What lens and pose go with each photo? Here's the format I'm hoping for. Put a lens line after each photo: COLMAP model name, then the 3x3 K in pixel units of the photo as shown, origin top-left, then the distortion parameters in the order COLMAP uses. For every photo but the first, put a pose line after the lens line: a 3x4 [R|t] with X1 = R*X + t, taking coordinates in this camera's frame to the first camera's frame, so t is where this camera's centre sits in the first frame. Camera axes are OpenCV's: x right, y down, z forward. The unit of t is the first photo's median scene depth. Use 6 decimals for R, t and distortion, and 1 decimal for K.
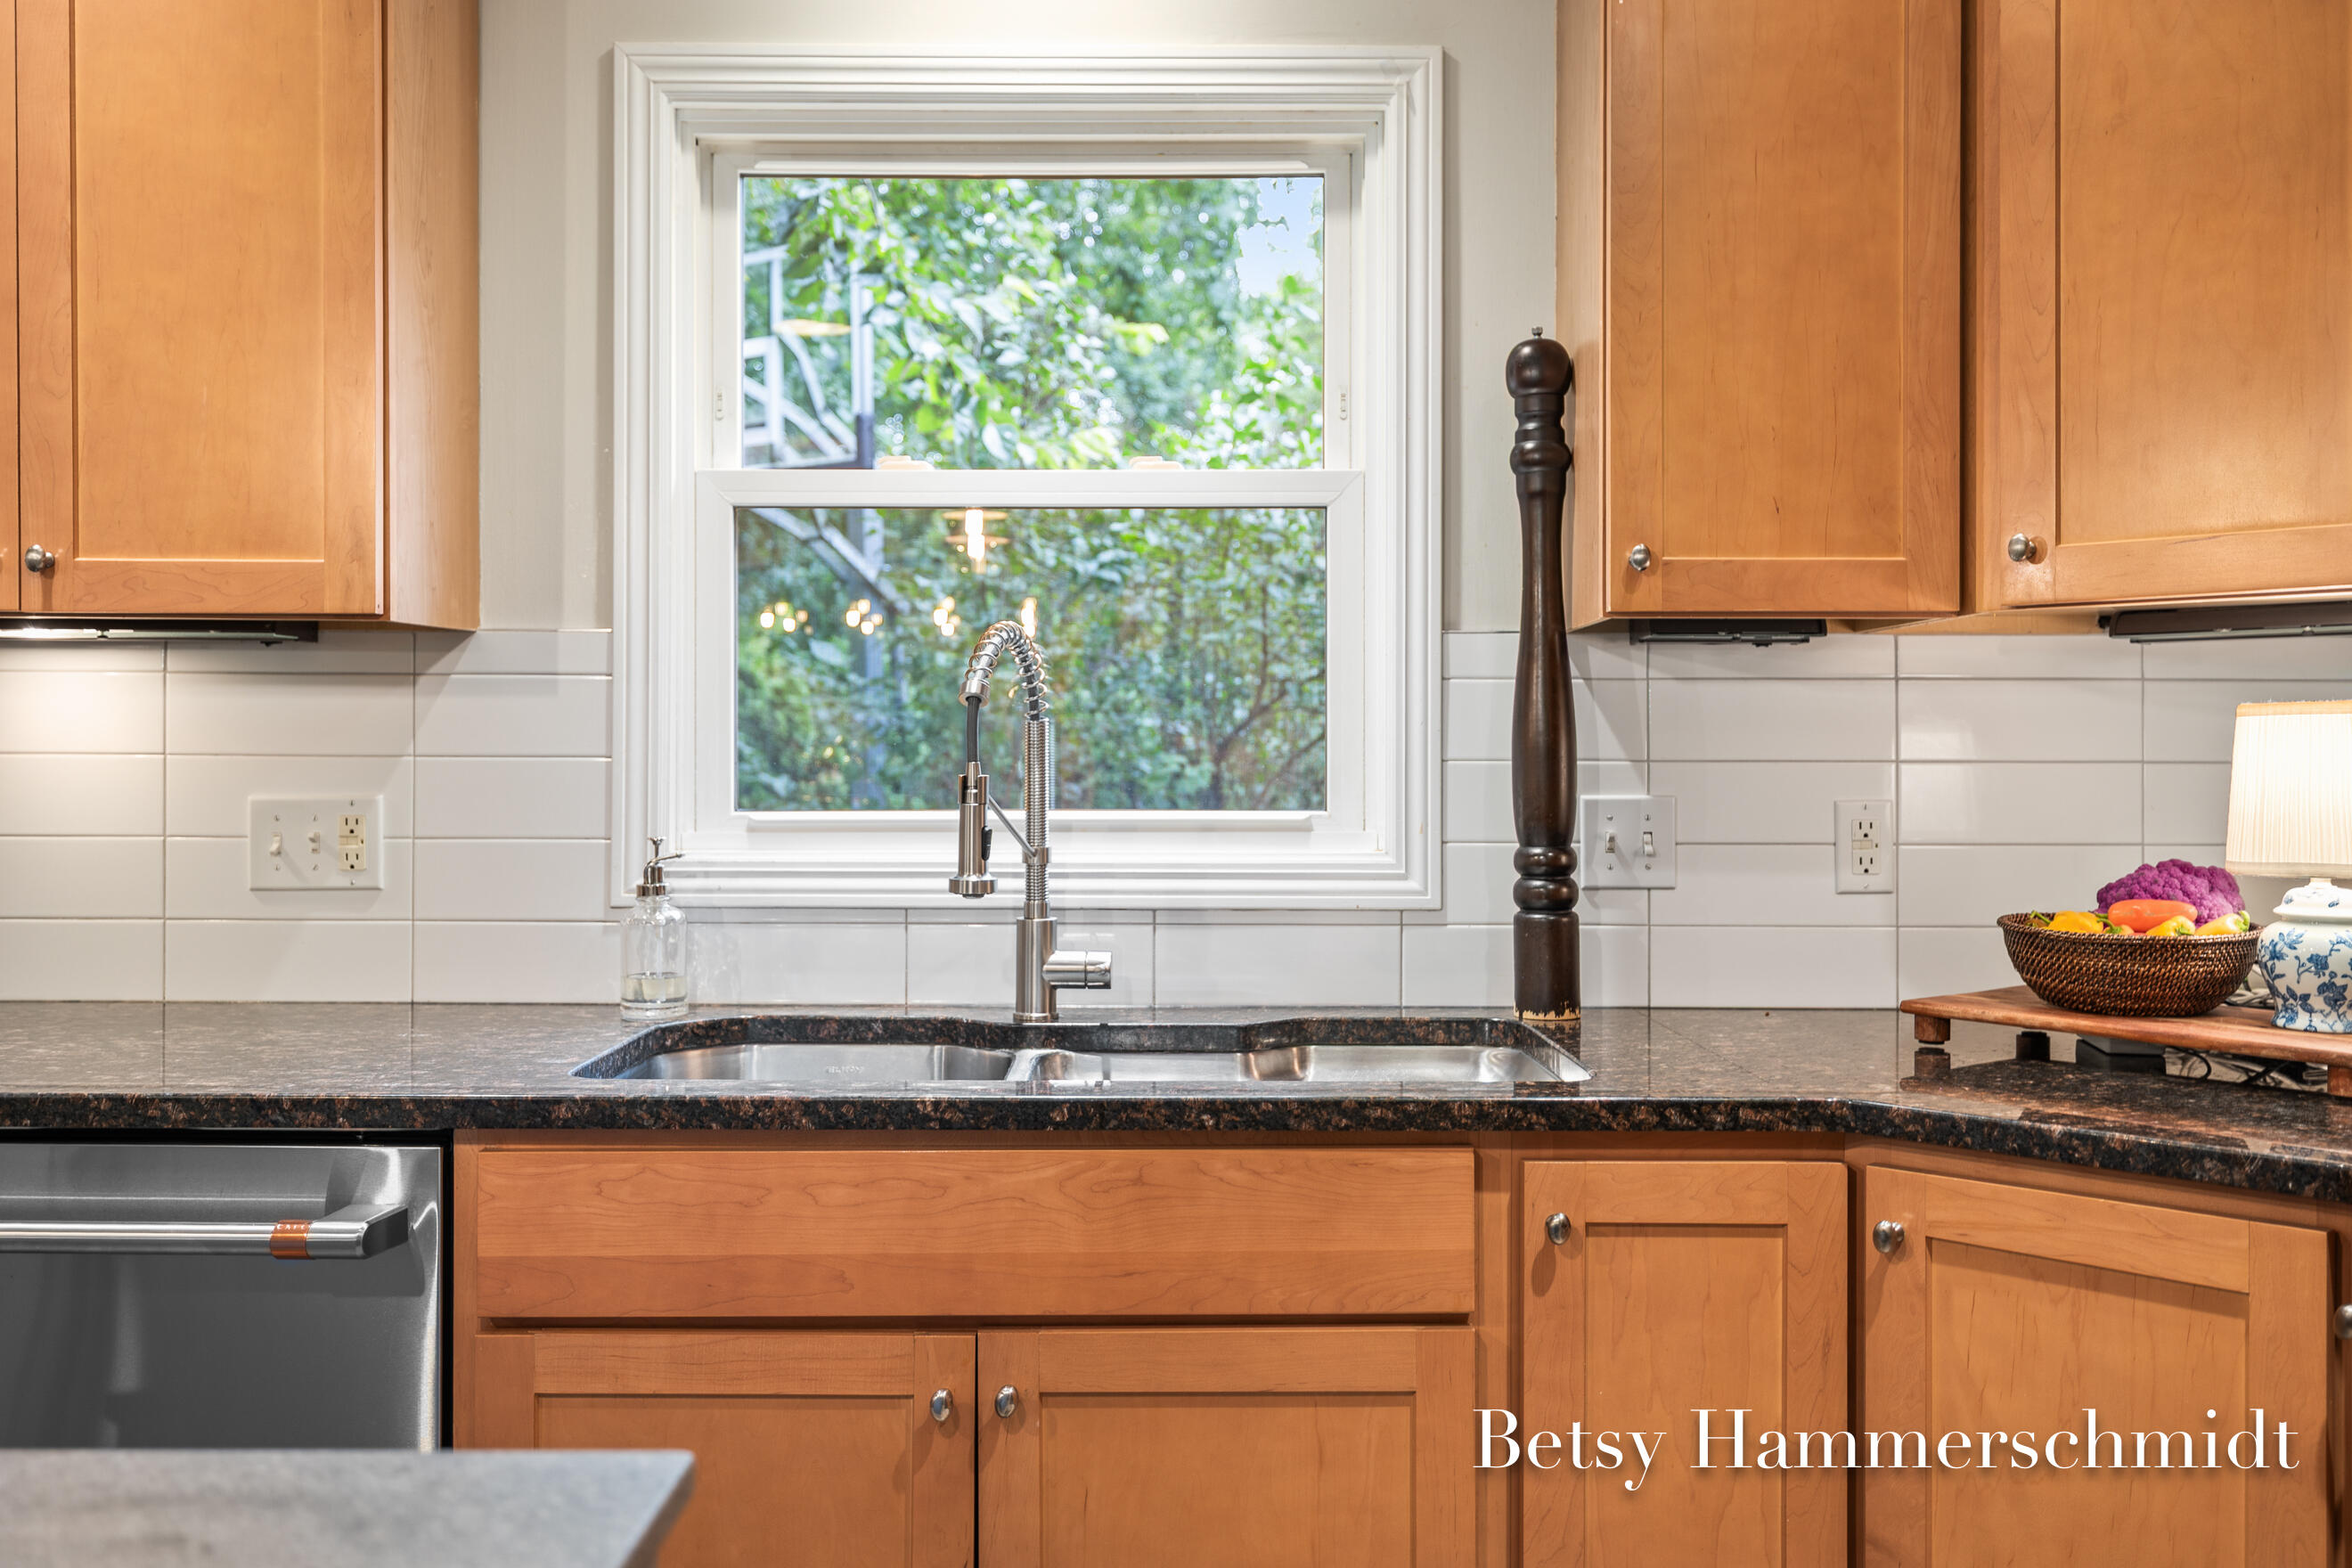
lens RADIAL K [[1973.4, 0, 1162.8], [0, 1973.4, 763.2], [0, 0, 1]] dist [-0.002749, -0.000438]
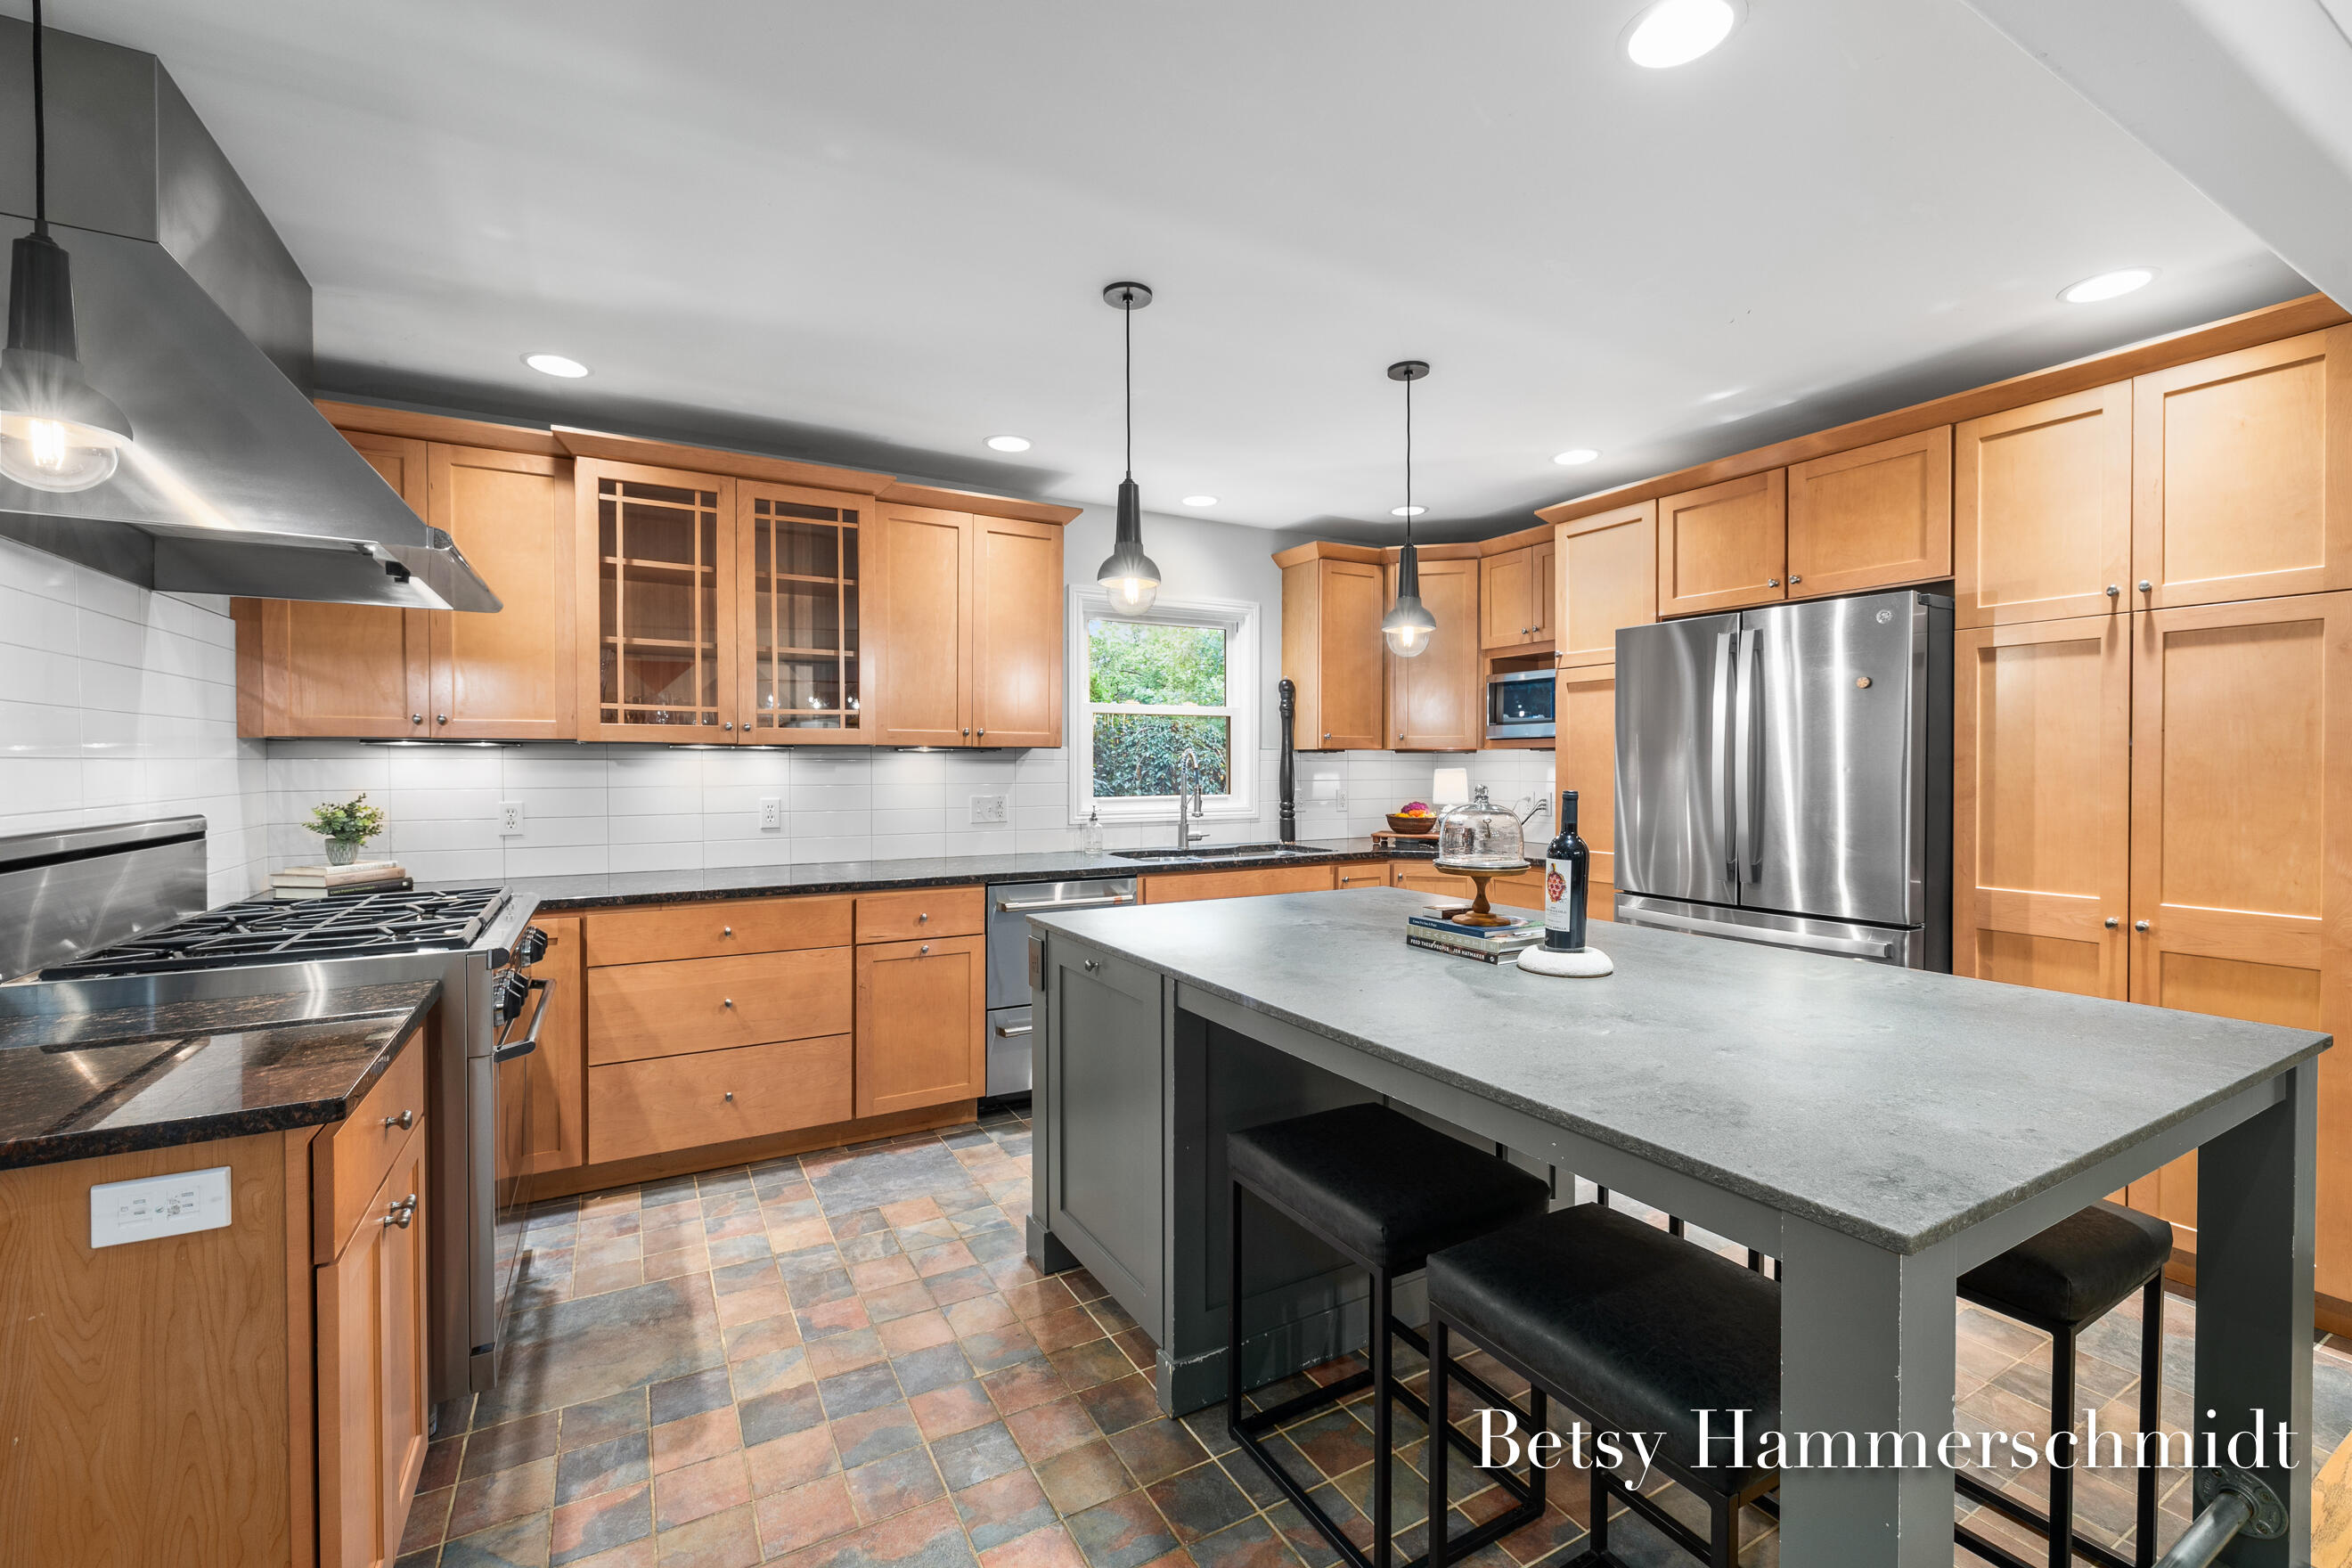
lens RADIAL K [[980.1, 0, 1178.1], [0, 980.1, 777.9], [0, 0, 1]] dist [-0.002278, 0.001566]
pose [[0.867822, -0.011114, 0.496750, -1.034020], [0.003901, 0.999871, 0.015556, -0.041468], [-0.496859, -0.011562, 0.867754, -0.676850]]
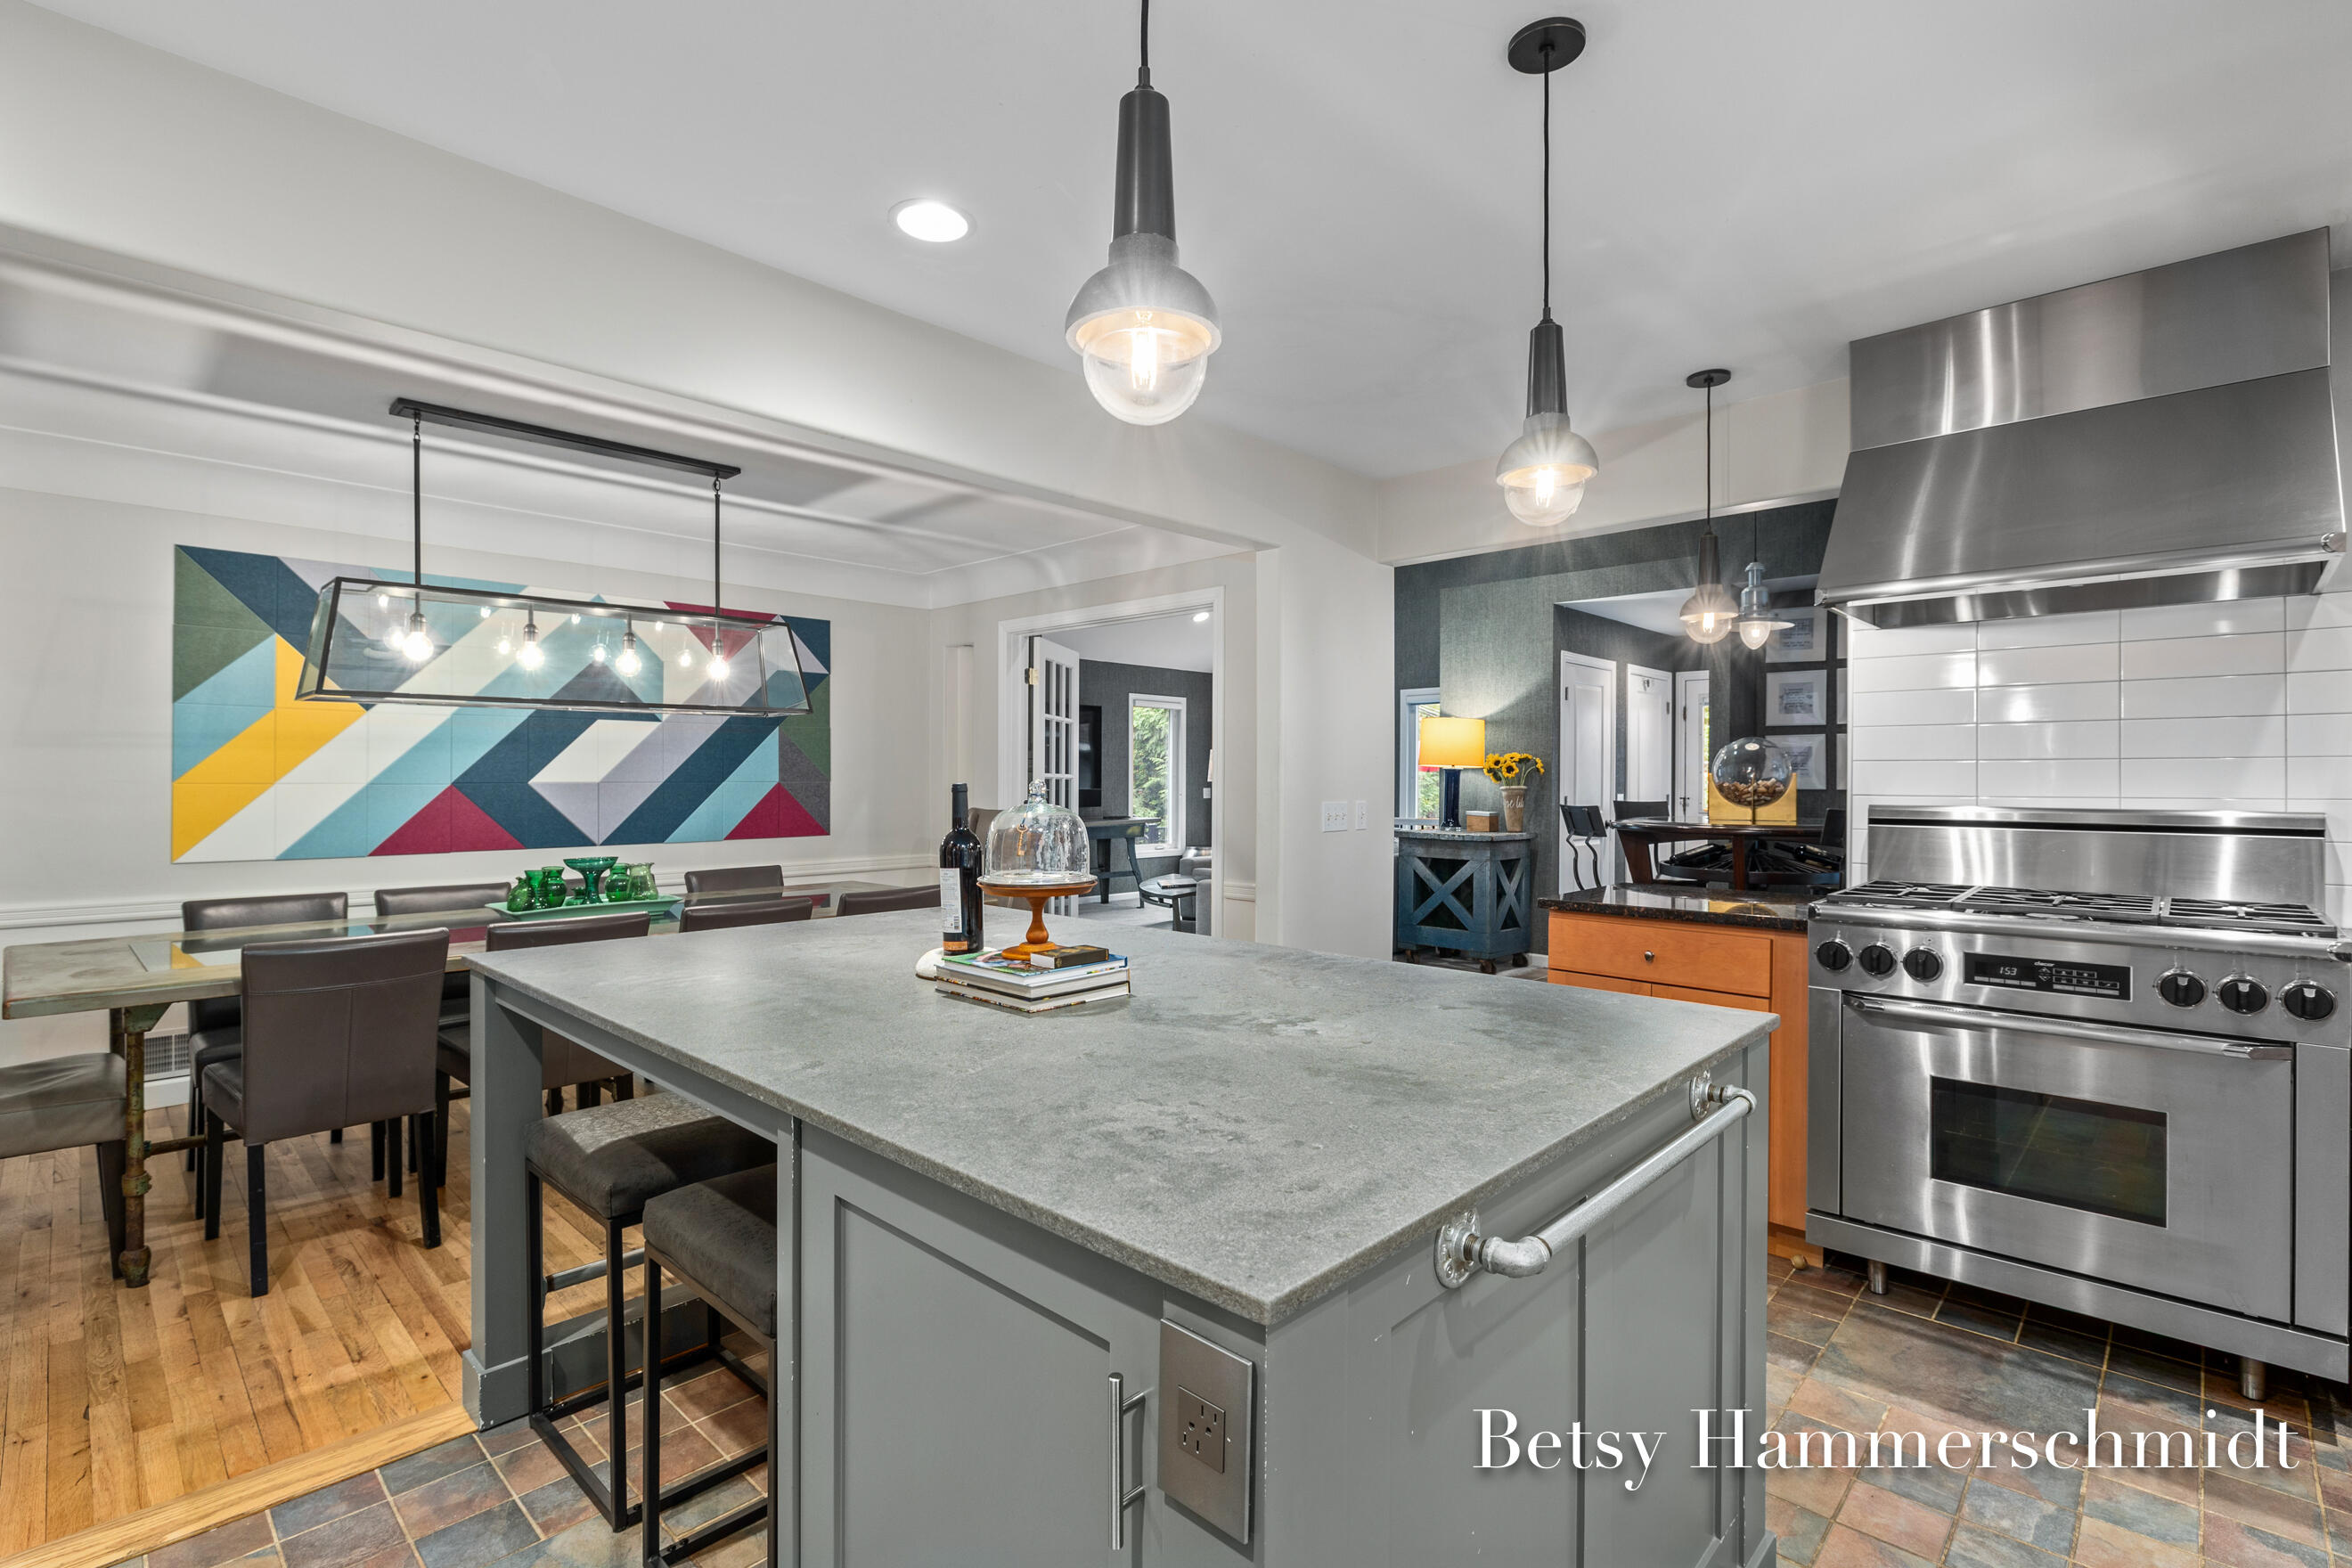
lens RADIAL K [[1084.2, 0, 1177.5], [0, 1084.2, 780.1], [0, 0, 1]] dist [-0.004527, -0.000903]
pose [[-0.688411, -0.002805, -0.725316, 0.153403], [-0.004973, 0.999987, 0.000852, -0.020213], [0.725304, 0.004193, -0.688416, 0.579024]]
